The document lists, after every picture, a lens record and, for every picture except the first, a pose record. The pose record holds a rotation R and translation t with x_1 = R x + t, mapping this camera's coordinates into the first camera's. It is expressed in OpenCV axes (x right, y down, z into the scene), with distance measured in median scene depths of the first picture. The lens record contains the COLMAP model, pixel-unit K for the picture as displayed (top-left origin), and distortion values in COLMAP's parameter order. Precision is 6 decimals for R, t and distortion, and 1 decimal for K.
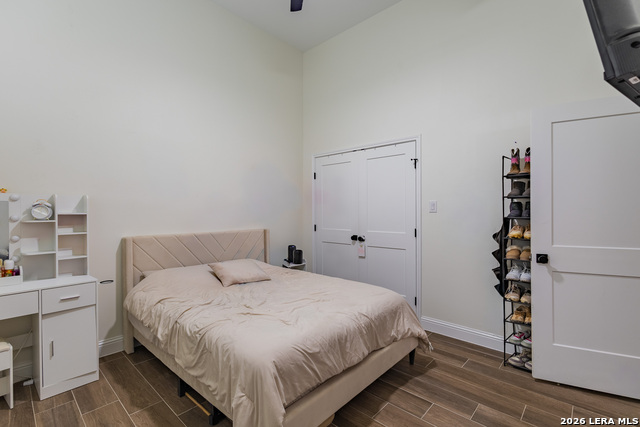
lens RADIAL K [[294.3, 0, 316.3], [0, 294.3, 215.2], [0, 0, 1]] dist [0.010350, -0.002834]
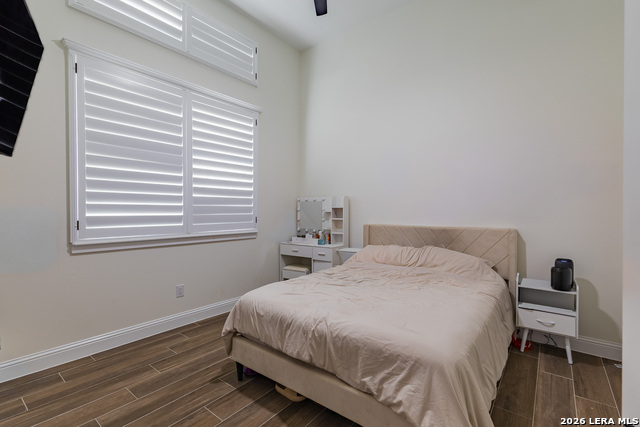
lens RADIAL K [[294.3, 0, 325.3], [0, 294.3, 214.1], [0, 0, 1]] dist [0.010350, -0.002834]
pose [[0.079069, 0.014934, -0.996757, 0.972546], [-0.010907, 0.999841, 0.014115, 0.012699], [0.996809, 0.009755, 0.079220, 0.898661]]
